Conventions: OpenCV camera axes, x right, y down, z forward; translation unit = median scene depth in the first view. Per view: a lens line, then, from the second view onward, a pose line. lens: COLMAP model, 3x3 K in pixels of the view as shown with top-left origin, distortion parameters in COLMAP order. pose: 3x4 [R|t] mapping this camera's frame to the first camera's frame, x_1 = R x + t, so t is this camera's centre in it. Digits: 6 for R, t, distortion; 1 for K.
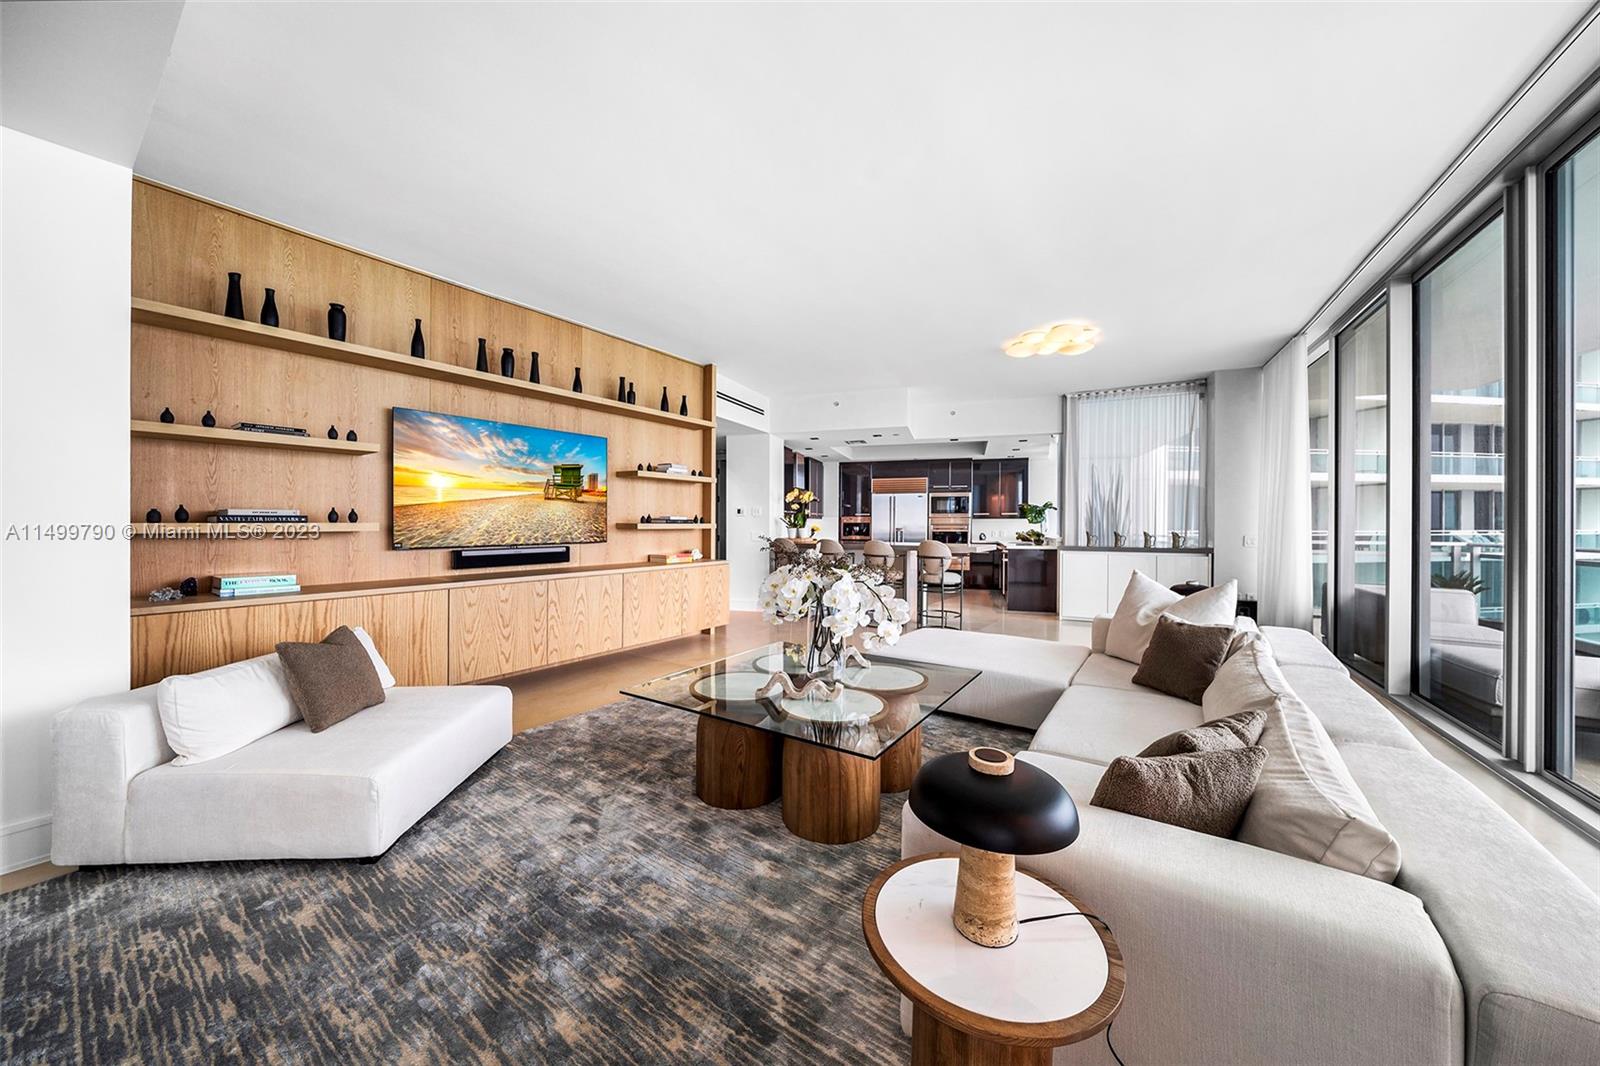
lens RADIAL K [[552.3, 0, 789.7], [0, 552.3, 521.3], [0, 0, 1]] dist [-0.000487, -0.000137]
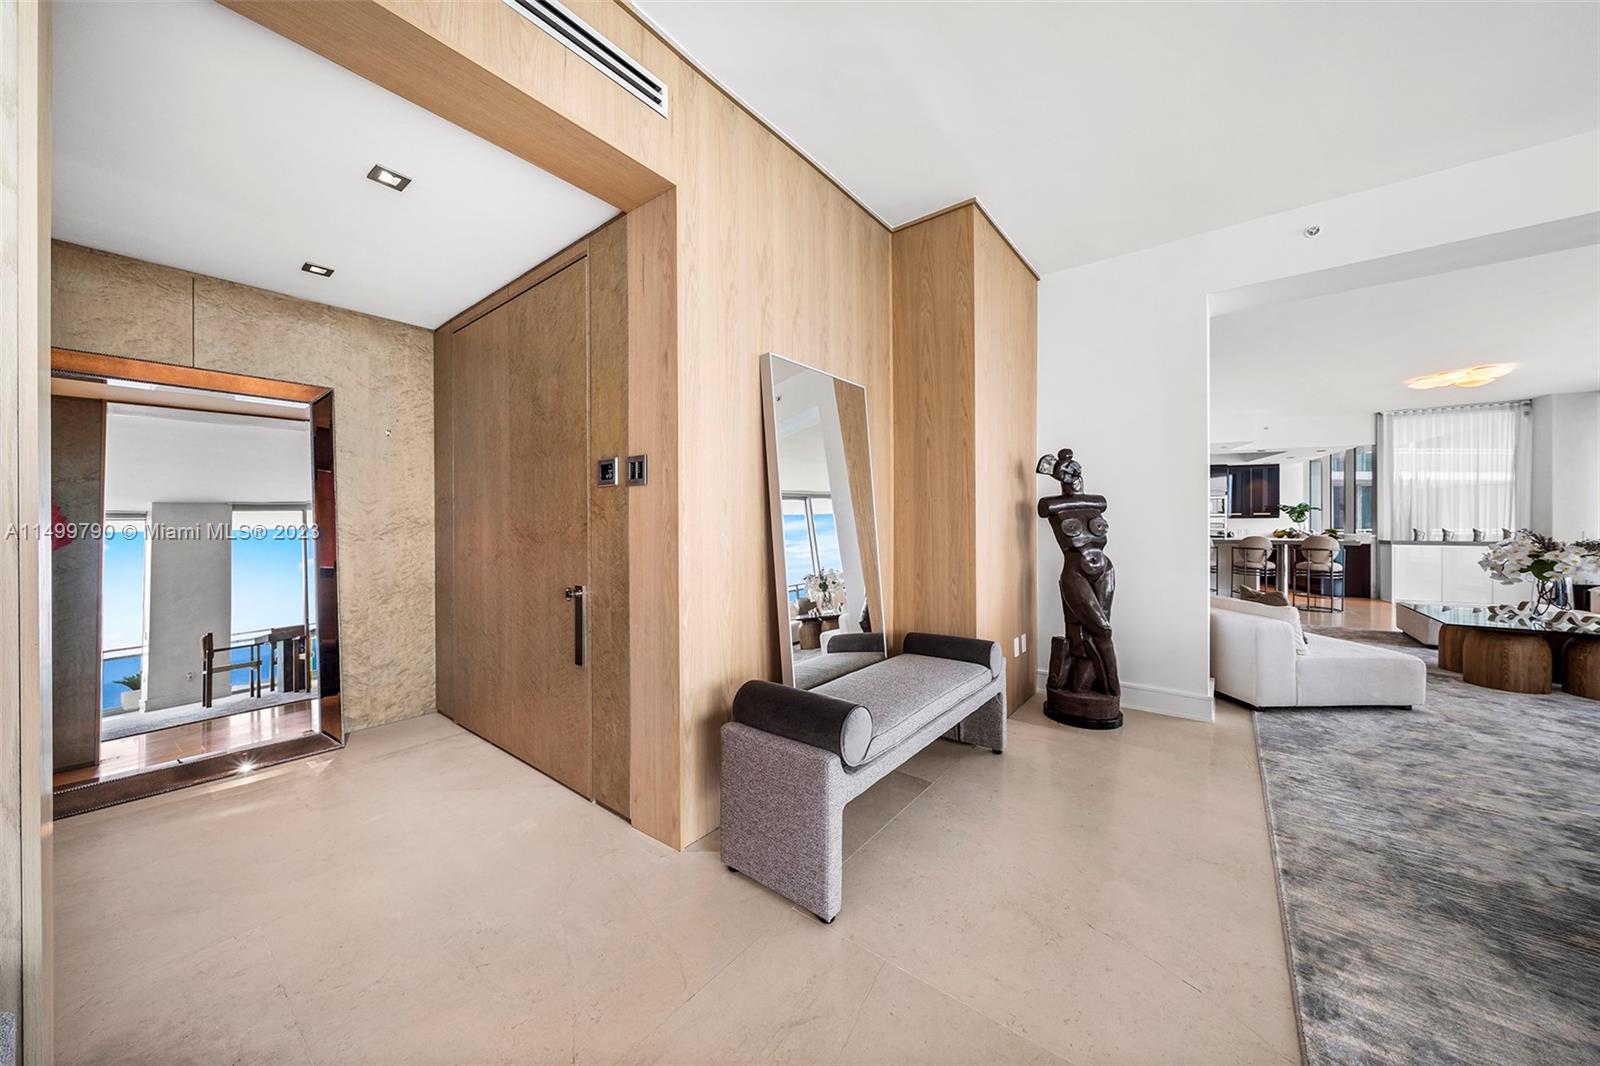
lens RADIAL K [[552.3, 0, 799.3], [0, 552.3, 522.2], [0, 0, 1]] dist [-0.000487, -0.000137]
pose [[0.999313, -0.001657, -0.037011, -0.988452], [0.001783, 0.999993, 0.003378, -0.001384], [0.037006, -0.003442, 0.999309, -0.320251]]
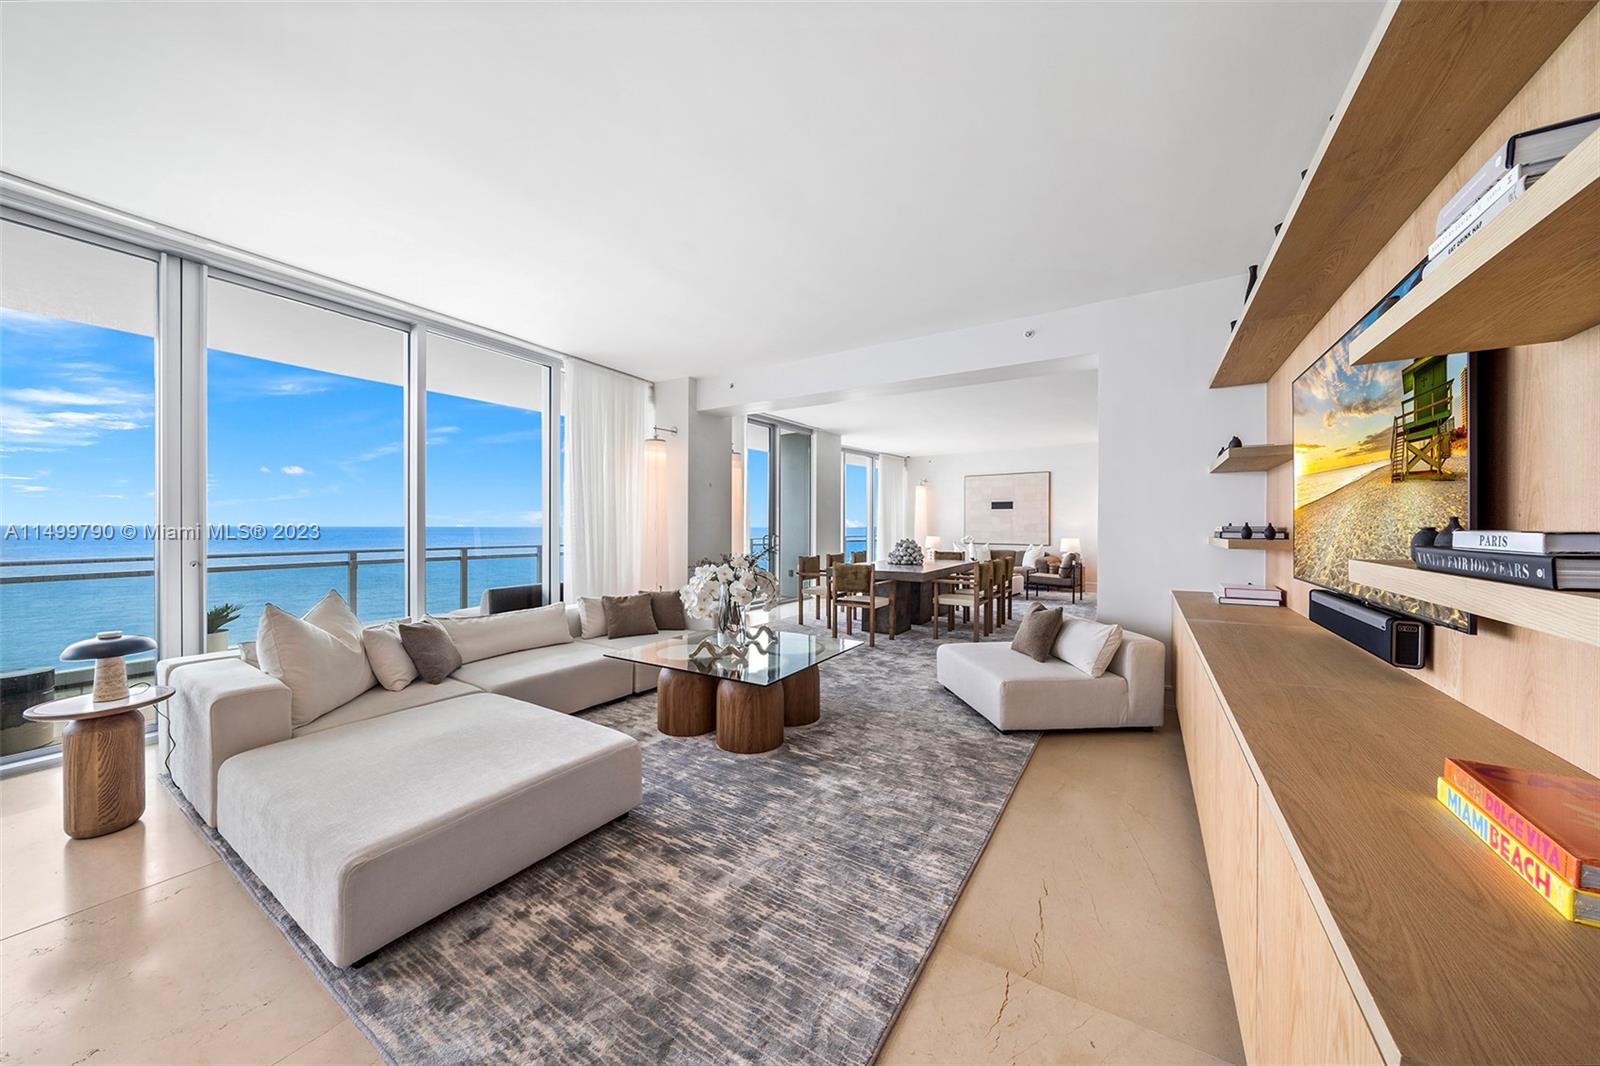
lens RADIAL K [[552.3, 0, 788.9], [0, 552.3, 525.8], [0, 0, 1]] dist [-0.000487, -0.000137]
pose [[-0.998878, -0.003579, -0.047227, -0.010223], [-0.003384, 0.999985, -0.004227, -0.008454], [0.047241, -0.004063, -0.998875, 1.164988]]
